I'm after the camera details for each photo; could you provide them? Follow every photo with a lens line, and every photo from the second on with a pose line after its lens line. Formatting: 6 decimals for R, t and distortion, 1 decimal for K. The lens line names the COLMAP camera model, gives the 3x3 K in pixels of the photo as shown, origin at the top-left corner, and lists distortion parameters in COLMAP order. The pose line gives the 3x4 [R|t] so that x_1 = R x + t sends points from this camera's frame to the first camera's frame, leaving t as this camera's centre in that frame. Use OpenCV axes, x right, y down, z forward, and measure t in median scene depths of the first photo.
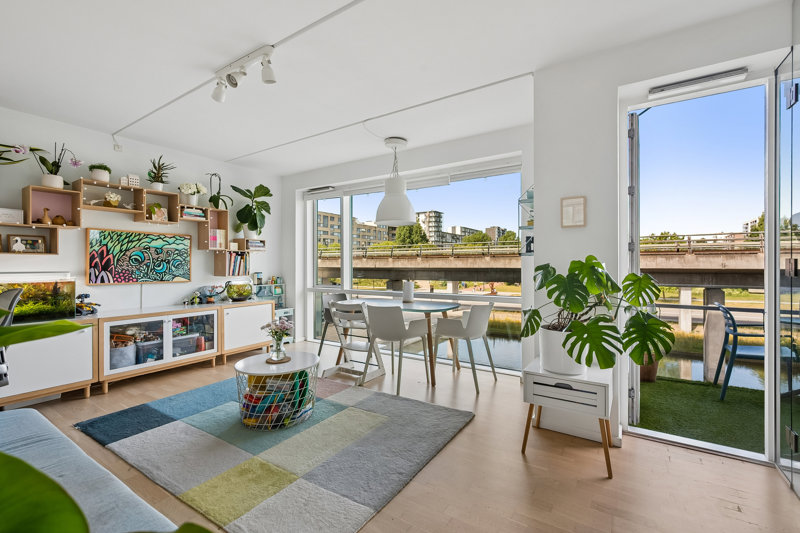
lens RADIAL K [[345.4, 0, 405.0], [0, 345.4, 264.3], [0, 0, 1]] dist [-0.000672, 0.000438]
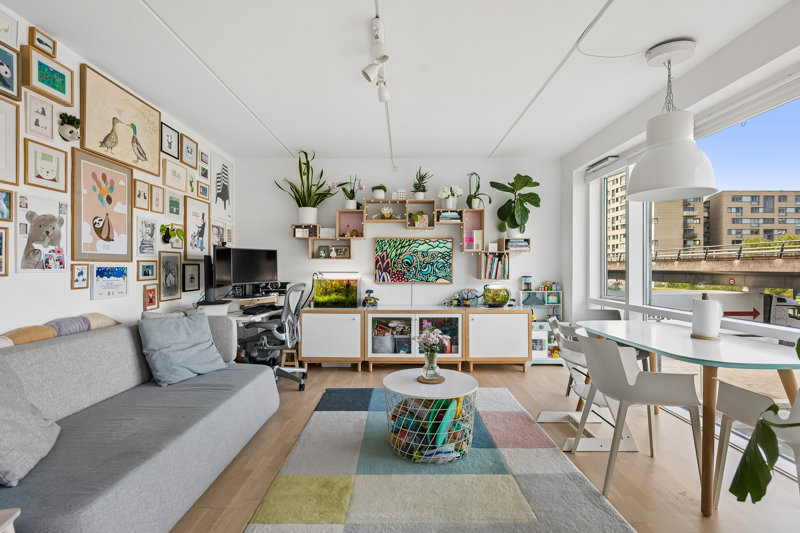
lens RADIAL K [[374.3, 0, 403.4], [0, 374.3, 268.6], [0, 0, 1]] dist [-0.001140, 0.000987]
pose [[0.547644, 0.007218, -0.836680, 0.257733], [-0.002659, 0.999973, 0.006886, -0.001577], [0.836707, -0.001546, 0.547648, 0.309089]]
